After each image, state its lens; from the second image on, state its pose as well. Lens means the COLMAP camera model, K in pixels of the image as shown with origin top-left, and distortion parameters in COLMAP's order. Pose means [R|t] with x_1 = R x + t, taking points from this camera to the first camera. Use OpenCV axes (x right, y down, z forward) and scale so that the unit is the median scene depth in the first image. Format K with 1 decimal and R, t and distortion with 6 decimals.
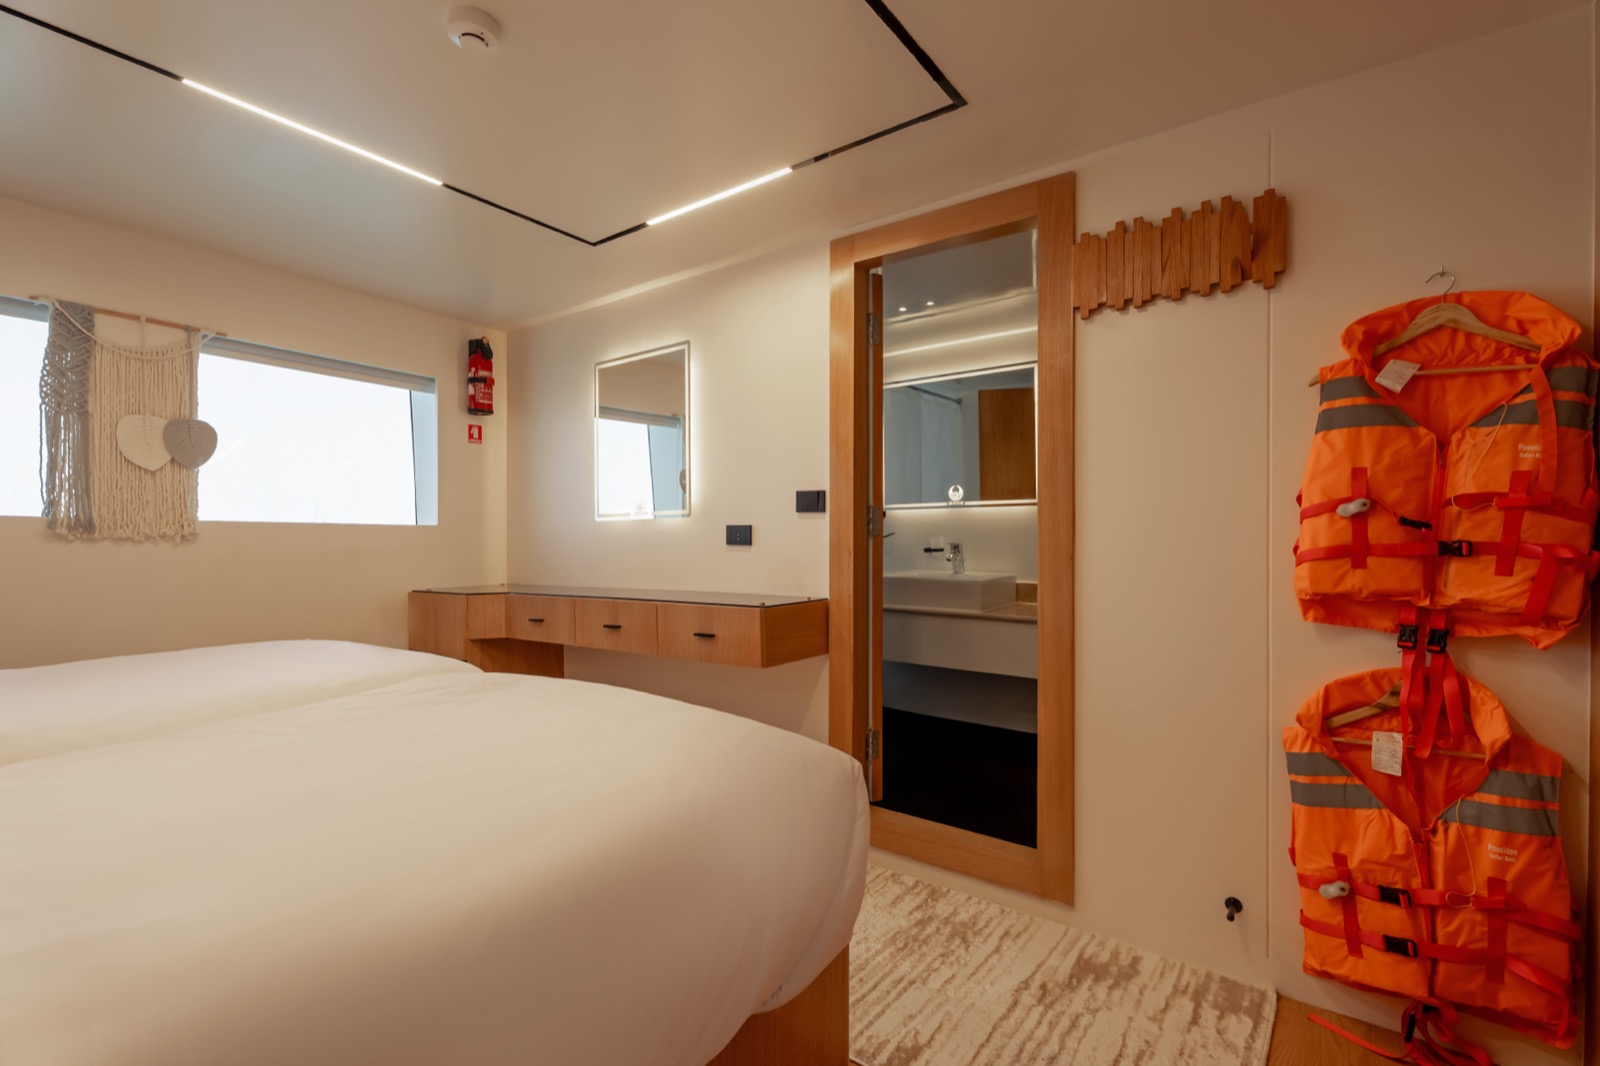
lens RADIAL K [[716.7, 0, 798.8], [0, 716.7, 536.7], [0, 0, 1]] dist [0.001973, 0.000319]
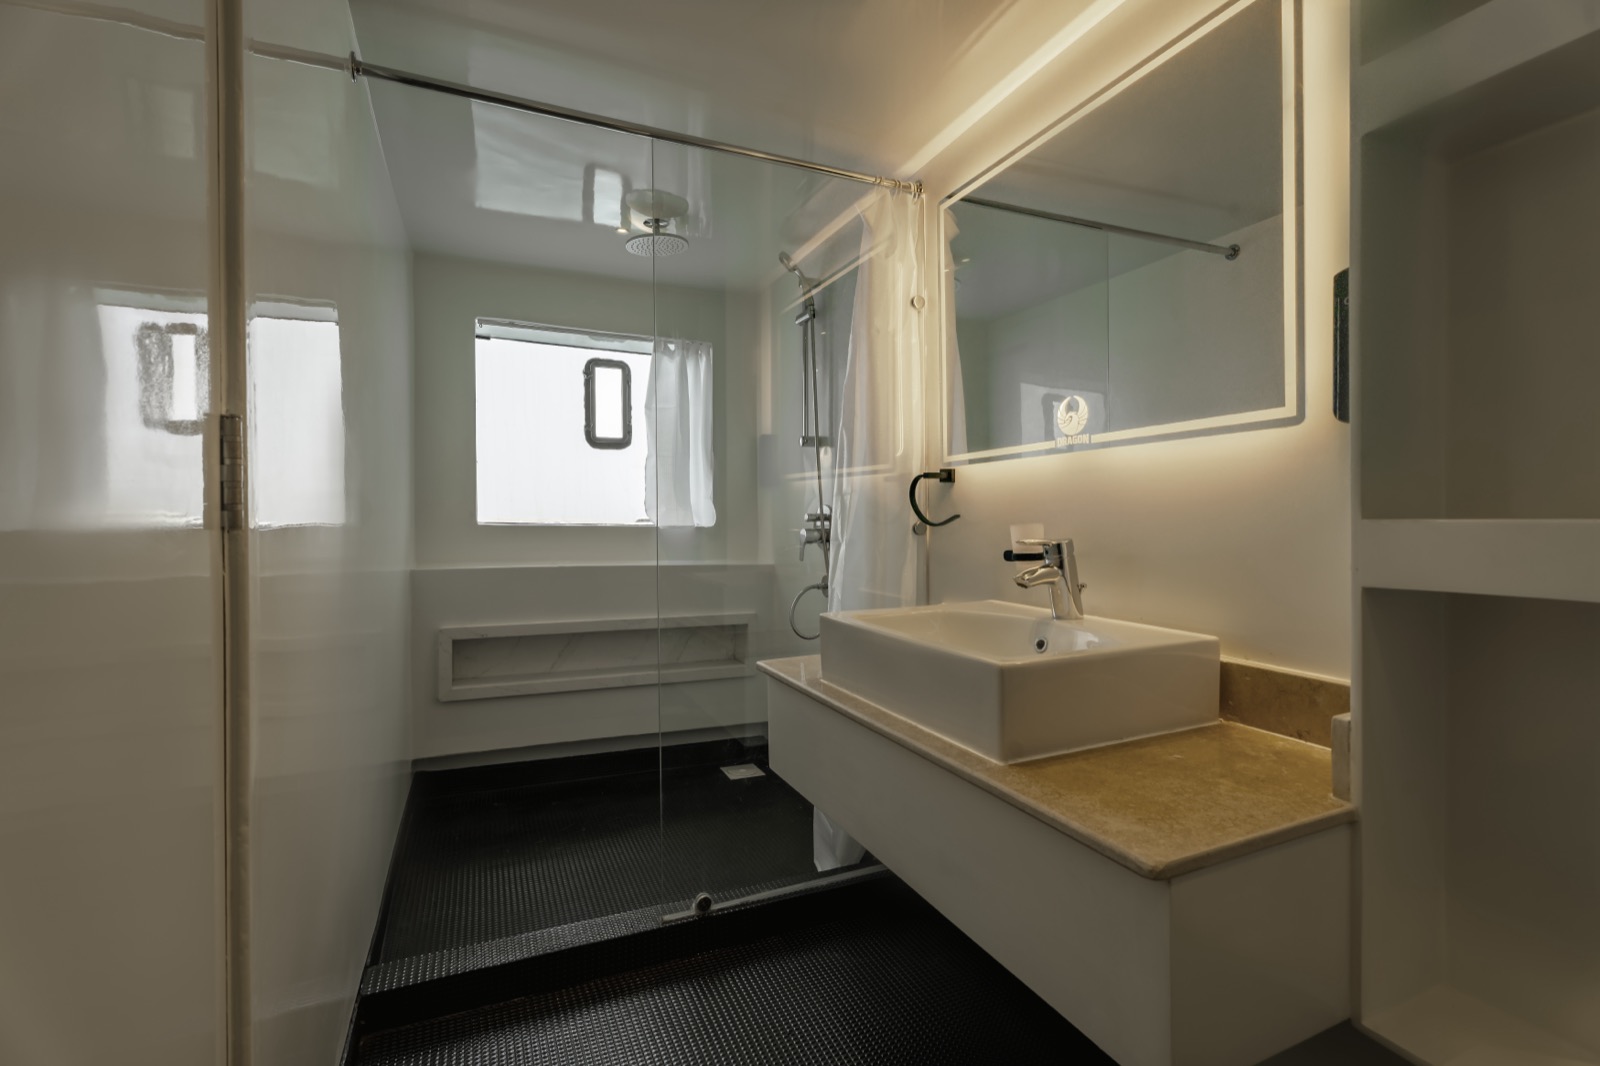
lens RADIAL K [[716.7, 0, 798.9], [0, 716.7, 527.7], [0, 0, 1]] dist [0.001973, 0.000319]
pose [[0.872768, 0.000178, -0.488136, 0.058226], [0.001488, 0.999994, 0.003026, -0.000015], [0.488133, -0.003367, 0.872763, 0.120287]]
